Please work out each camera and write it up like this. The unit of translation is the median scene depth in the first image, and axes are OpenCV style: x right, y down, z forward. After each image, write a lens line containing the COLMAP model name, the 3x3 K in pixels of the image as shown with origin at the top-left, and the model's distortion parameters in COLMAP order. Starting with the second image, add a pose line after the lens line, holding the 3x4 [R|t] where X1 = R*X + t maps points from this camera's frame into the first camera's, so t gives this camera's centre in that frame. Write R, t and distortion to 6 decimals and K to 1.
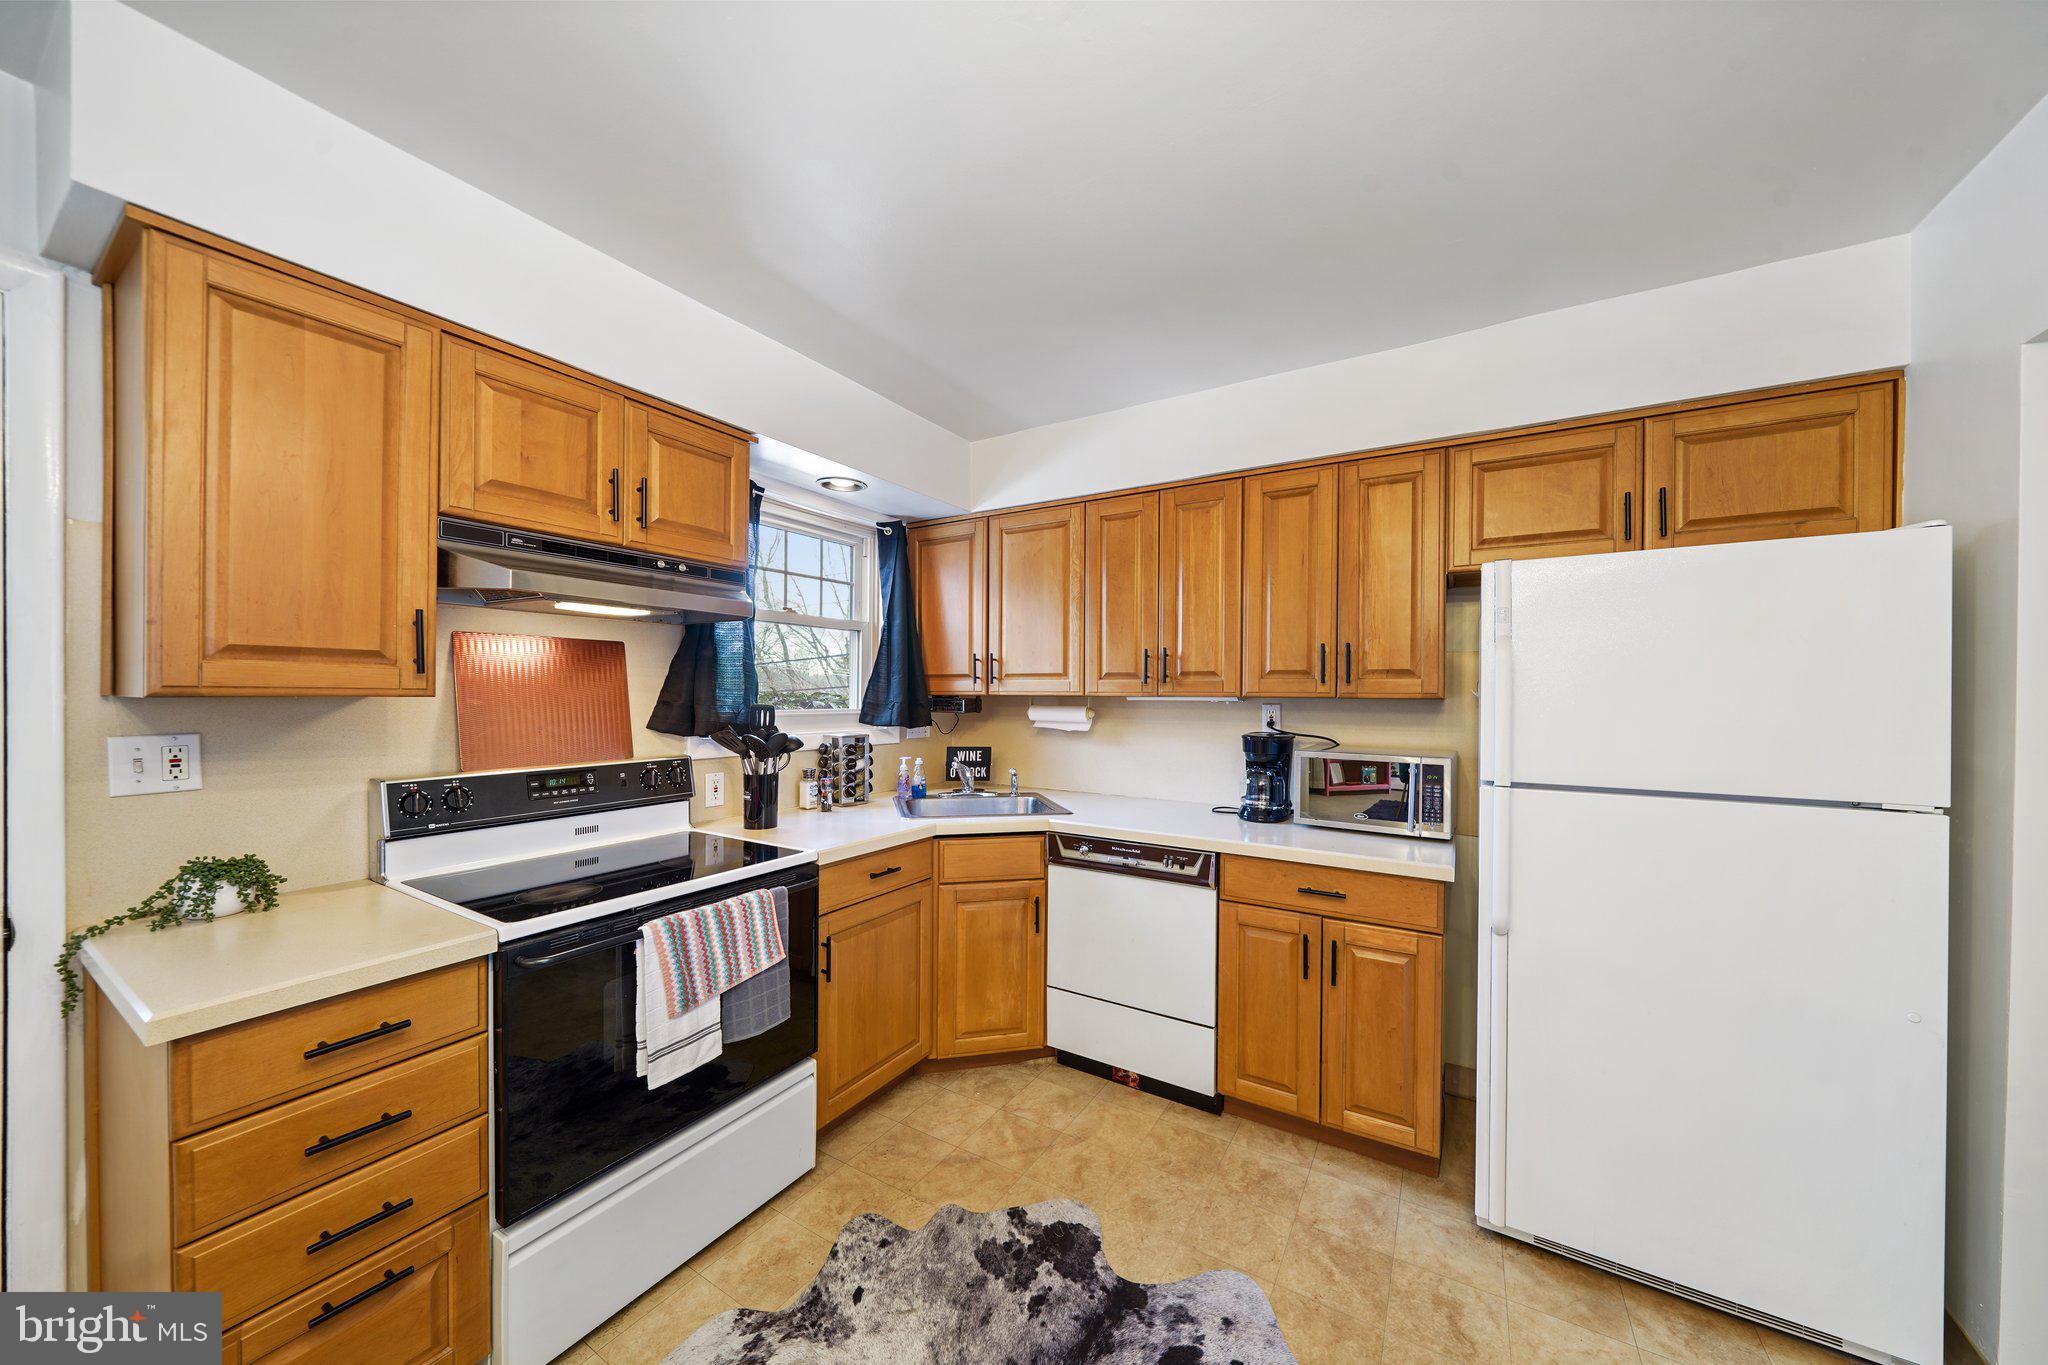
lens RADIAL K [[708.5, 0, 1028.9], [0, 708.5, 695.8], [0, 0, 1]] dist [-0.000693, -0.000114]
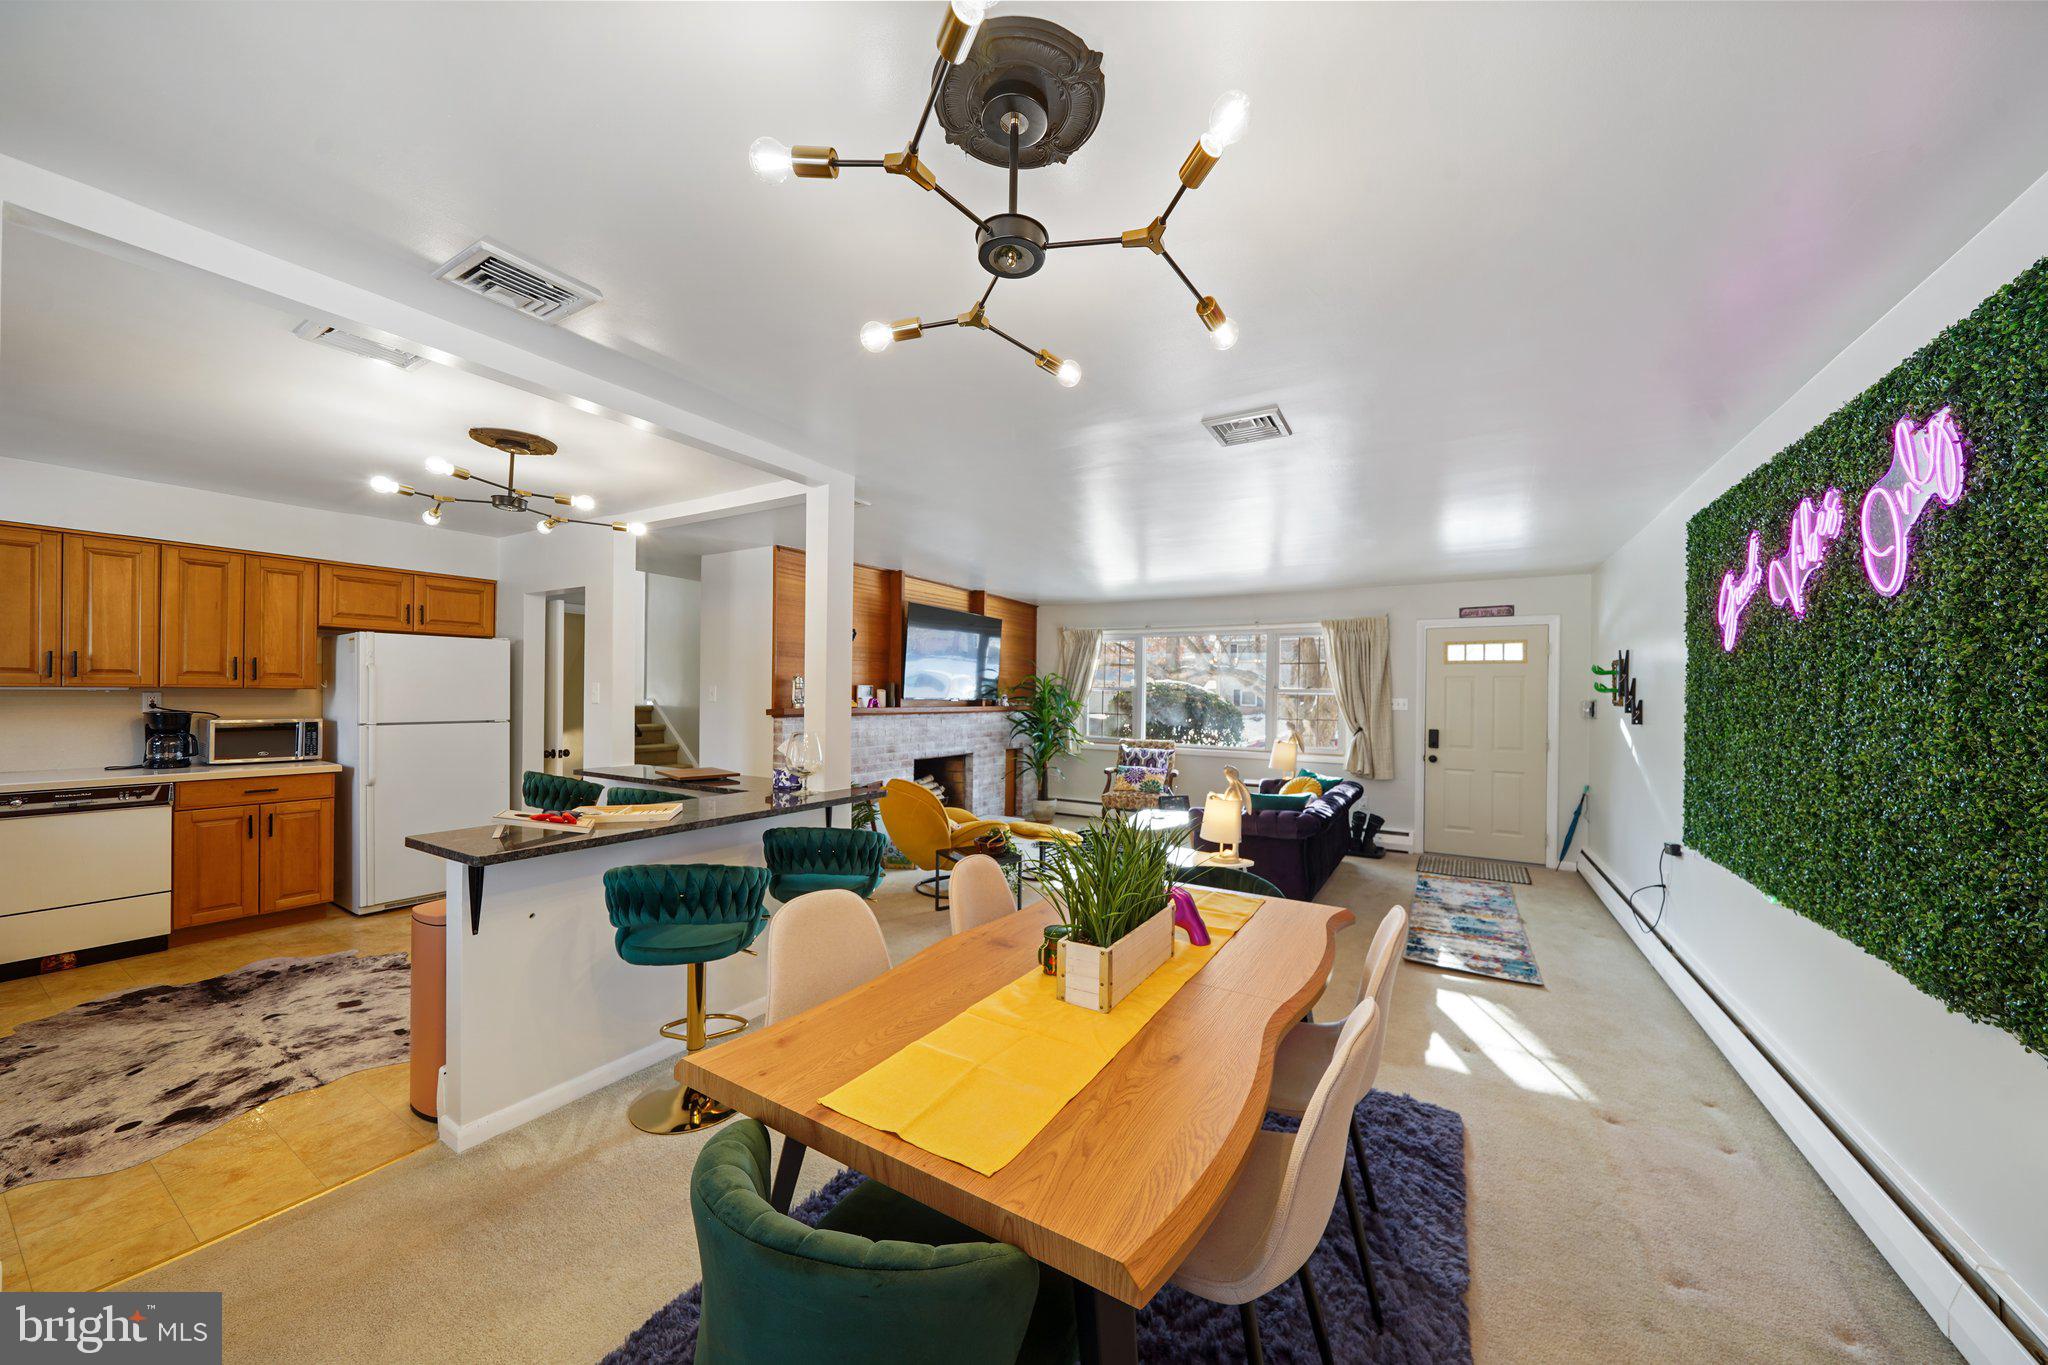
lens RADIAL K [[708.5, 0, 1038.7], [0, 708.5, 694.3], [0, 0, 1]] dist [-0.000693, -0.000114]
pose [[-0.015387, -0.006889, 0.999858, -2.859609], [-0.001488, 0.999975, 0.006867, 0.005875], [-0.999881, -0.001383, -0.015397, -1.990744]]
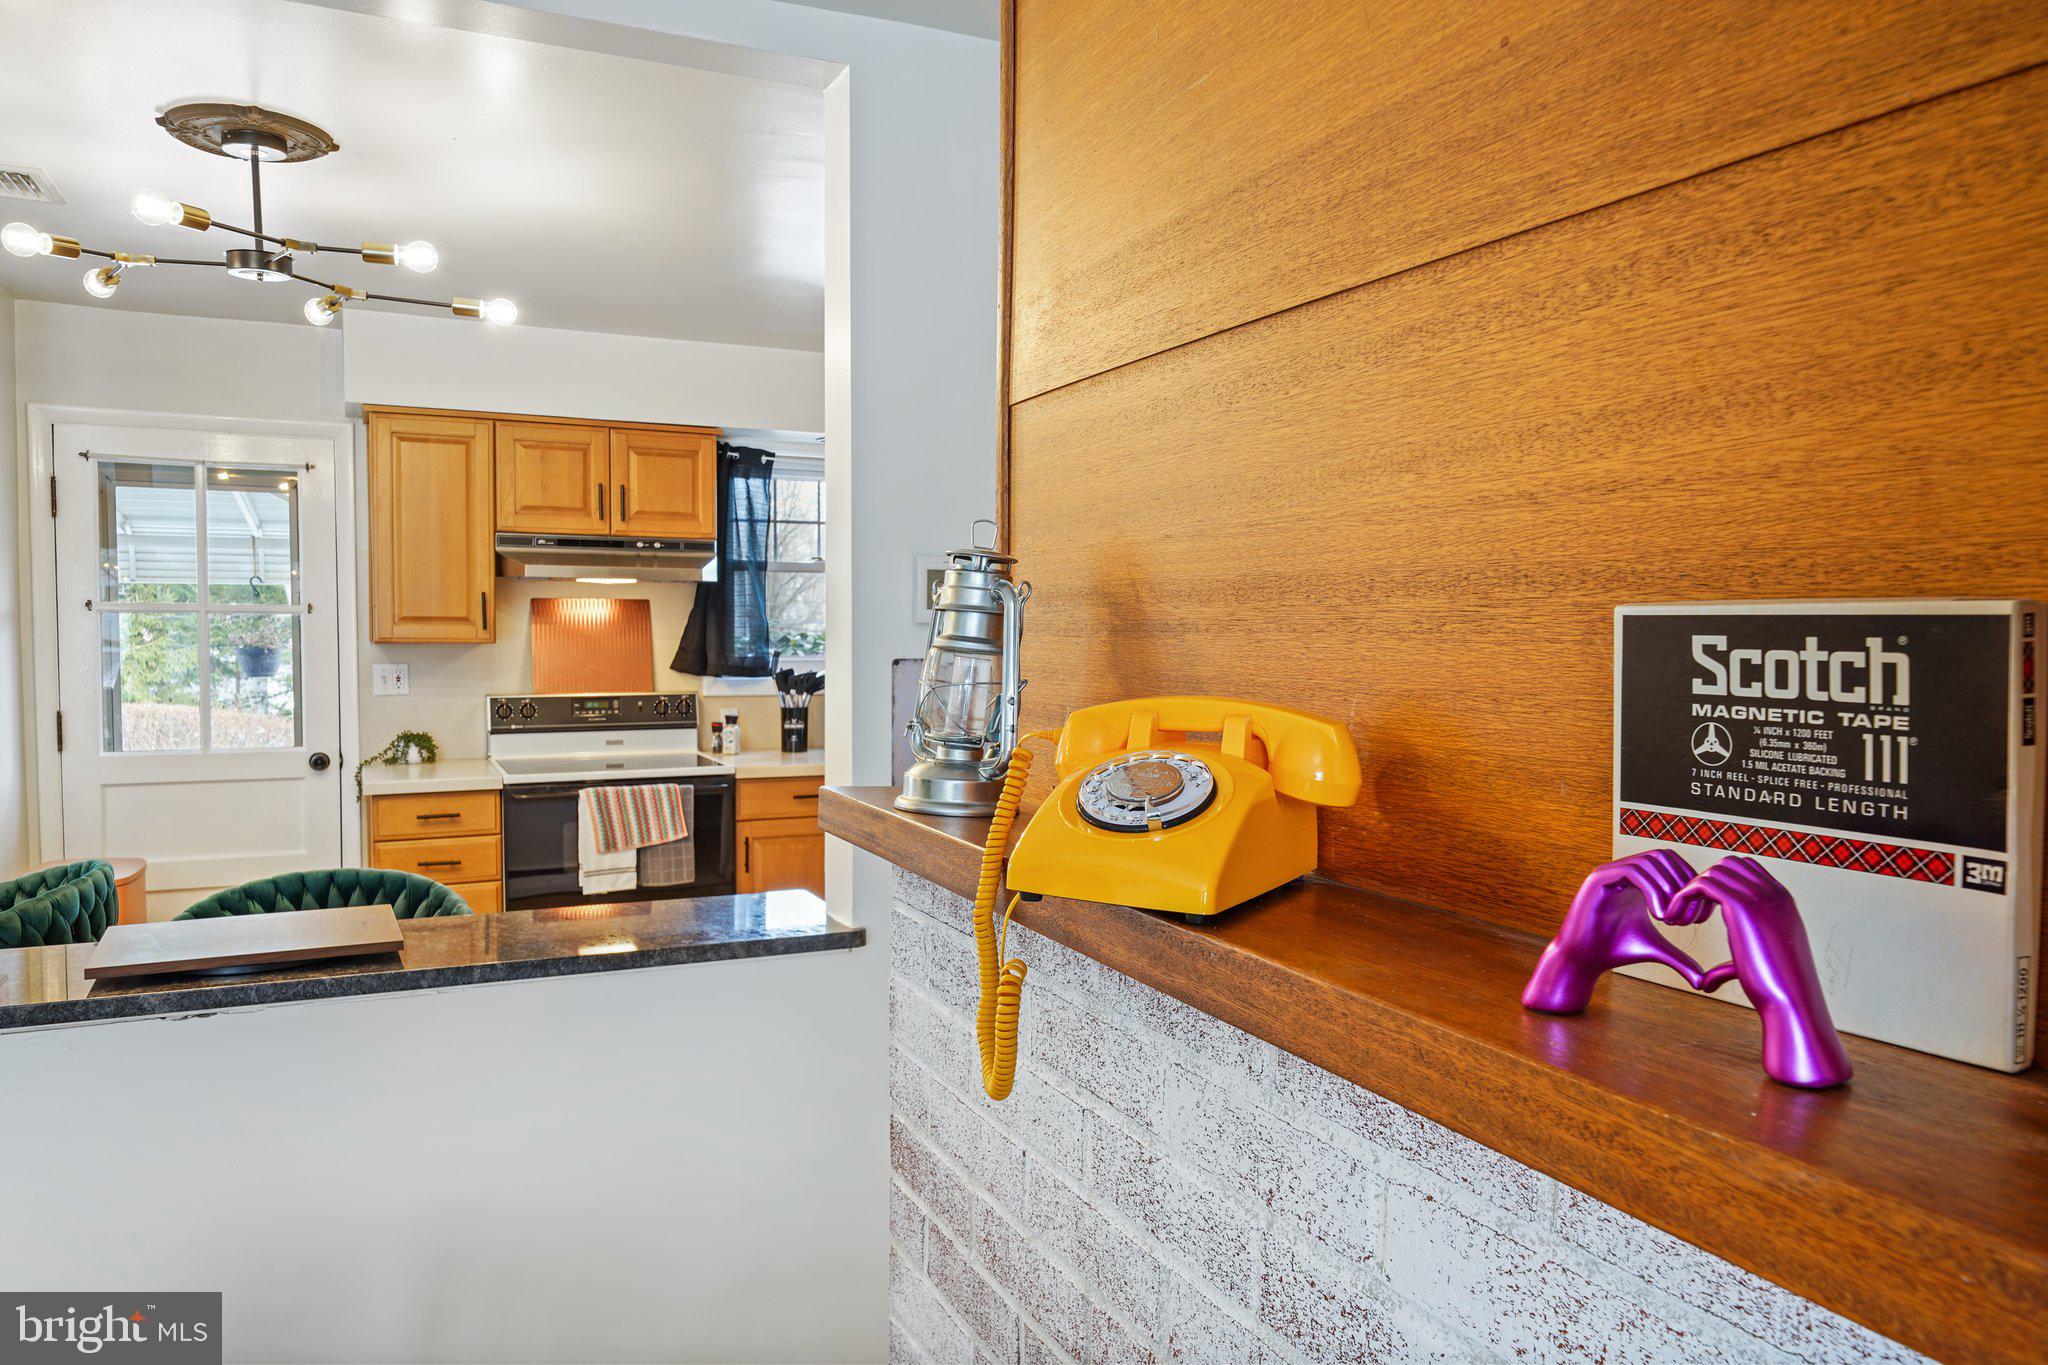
lens RADIAL K [[1399.2, 0, 1027.2], [0, 1399.2, 680.2], [0, 0, 1]] dist [-0.004496, -0.001054]
pose [[0.836776, 0.020937, -0.547145, 1.463859], [-0.003492, 0.999452, 0.032903, -0.017985], [0.547535, -0.025622, 0.836391, -0.775019]]
